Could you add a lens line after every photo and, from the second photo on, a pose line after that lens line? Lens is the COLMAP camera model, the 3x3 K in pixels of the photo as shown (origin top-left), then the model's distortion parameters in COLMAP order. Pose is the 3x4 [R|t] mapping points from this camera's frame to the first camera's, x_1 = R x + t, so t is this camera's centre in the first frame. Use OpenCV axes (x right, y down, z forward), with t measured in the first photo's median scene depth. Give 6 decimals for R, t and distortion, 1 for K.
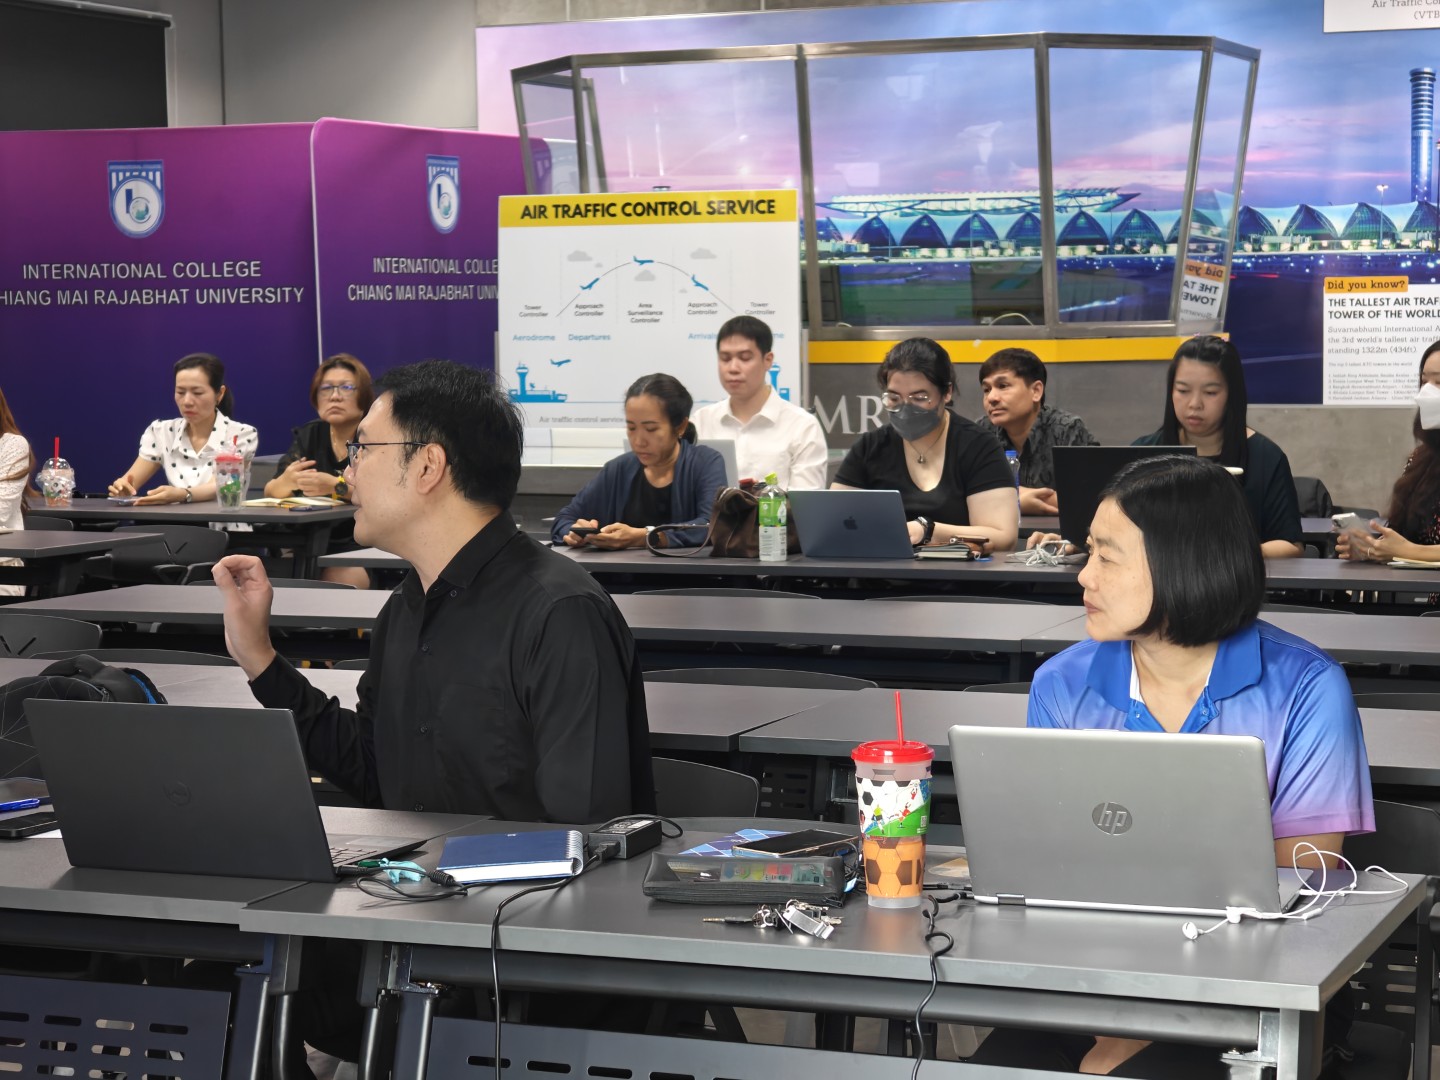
lens RADIAL K [[3005.4, 0, 720.0], [0, 3005.4, 540.0], [0, 0, 1]] dist [0.172039, -0.360030]
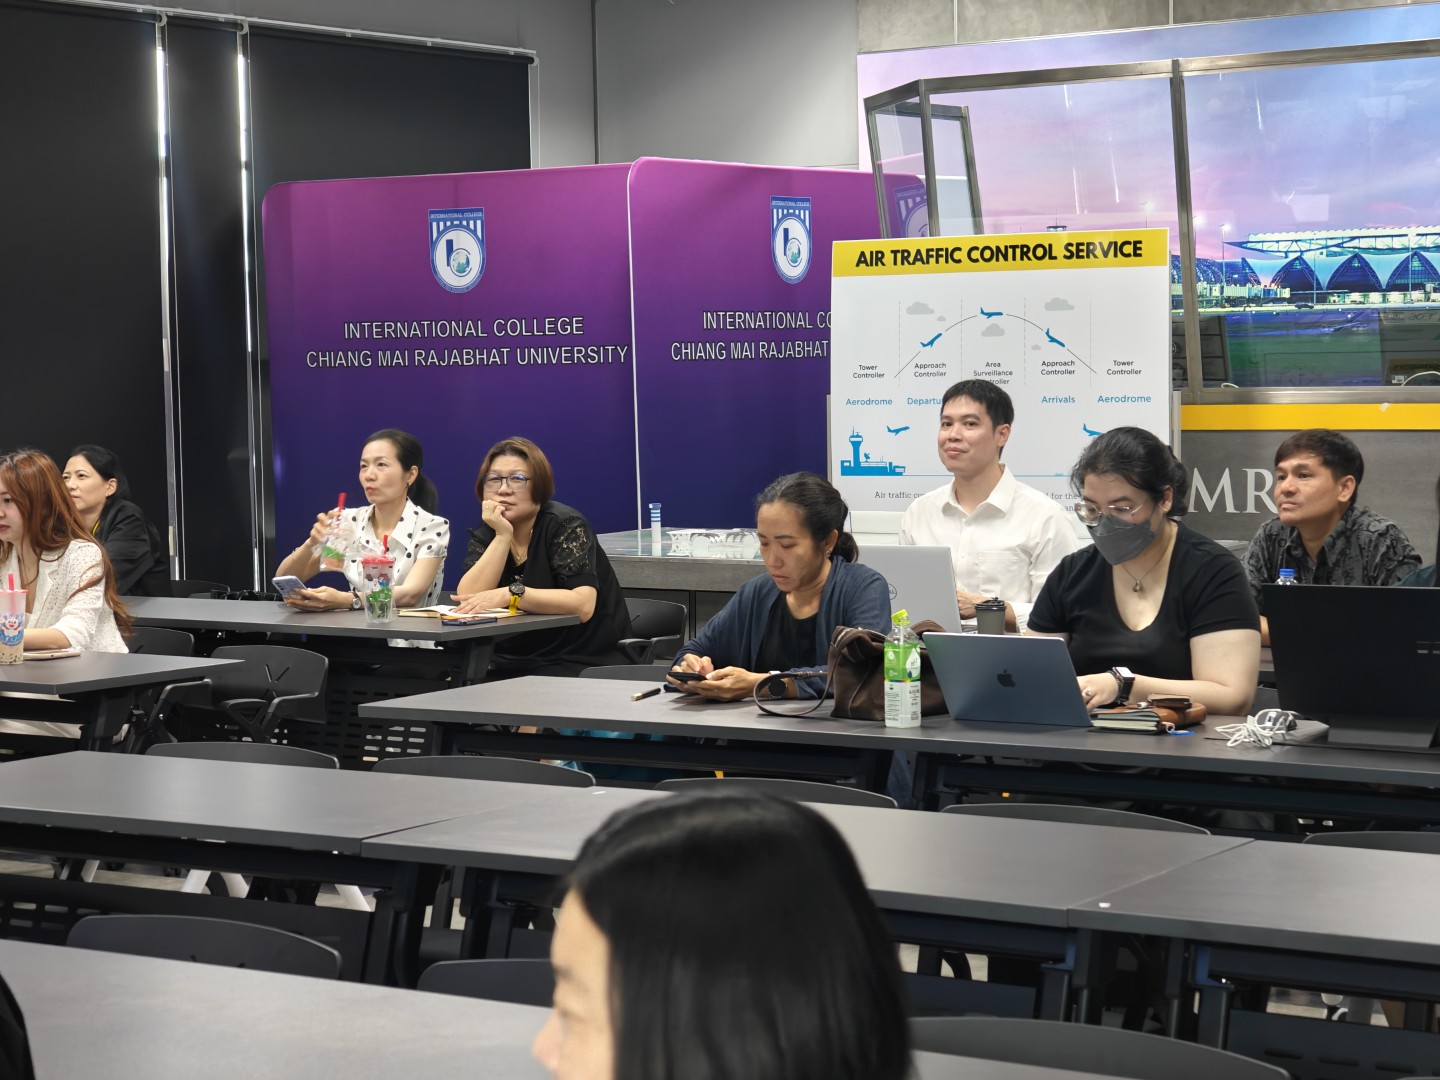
lens RADIAL K [[3005.4, 0, 720.0], [0, 3005.4, 540.0], [0, 0, 1]] dist [0.172039, -0.360030]
pose [[0.982316, 0.006189, -0.187129, 0.056525], [-0.008559, 0.999893, -0.011860, -0.015213], [0.187036, 0.013251, 0.982264, 0.123445]]
